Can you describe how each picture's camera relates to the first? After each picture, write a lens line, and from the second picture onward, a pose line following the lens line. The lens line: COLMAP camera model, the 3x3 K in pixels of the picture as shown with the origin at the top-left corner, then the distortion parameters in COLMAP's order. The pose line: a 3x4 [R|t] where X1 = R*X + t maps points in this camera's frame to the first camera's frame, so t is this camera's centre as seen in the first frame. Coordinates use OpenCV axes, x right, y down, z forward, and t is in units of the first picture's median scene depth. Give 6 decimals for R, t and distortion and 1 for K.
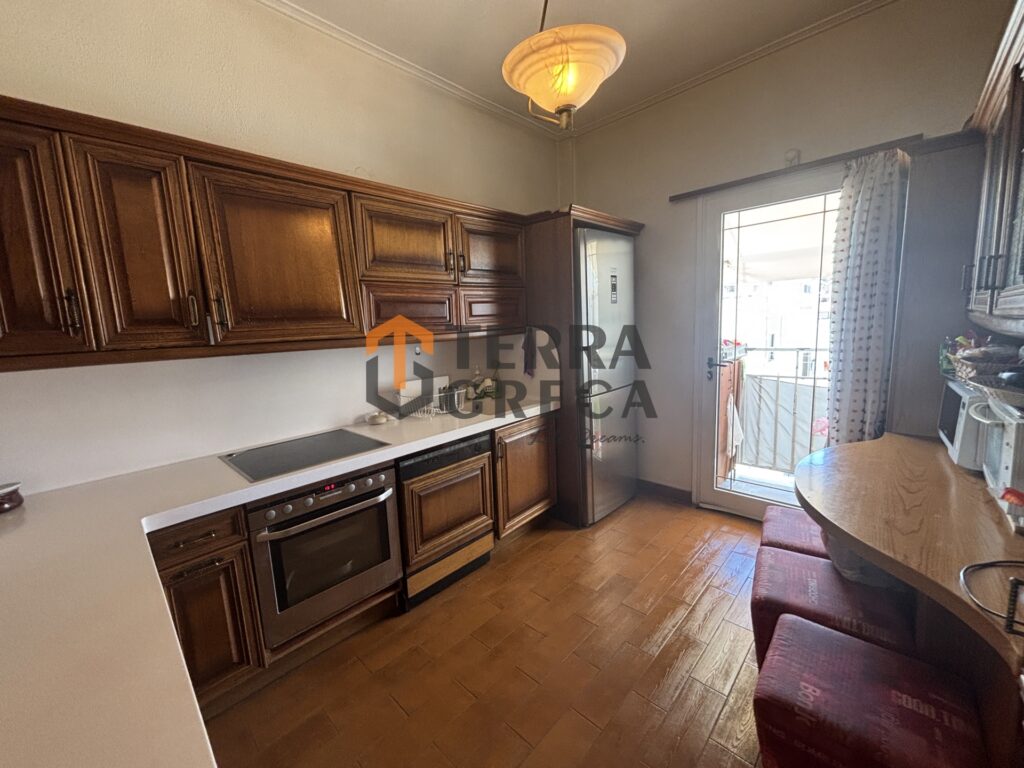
lens RADIAL K [[417.2, 0, 509.6], [0, 417.2, 380.1], [0, 0, 1]] dist [0.003214, 0.000514]
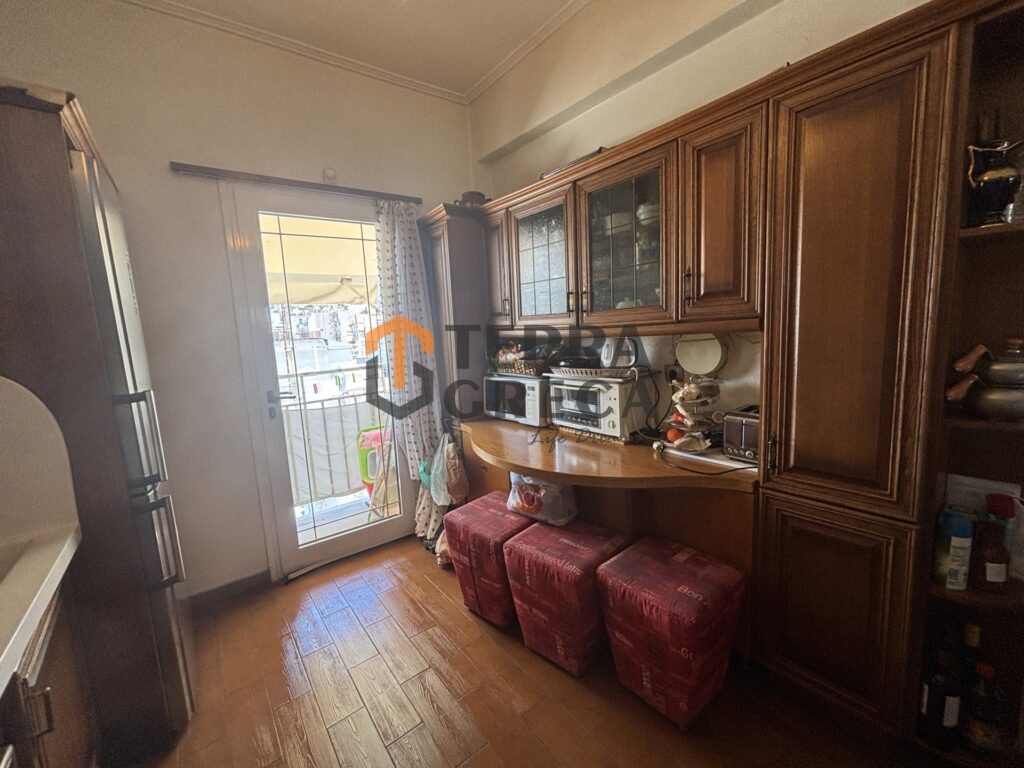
lens RADIAL K [[417.2, 0, 509.6], [0, 417.2, 380.1], [0, 0, 1]] dist [0.003214, 0.000514]
pose [[0.159318, -0.094949, 0.982651, -0.221302], [0.183588, 0.980851, 0.065010, -0.040674], [-0.970007, 0.170046, 0.173699, 0.416029]]
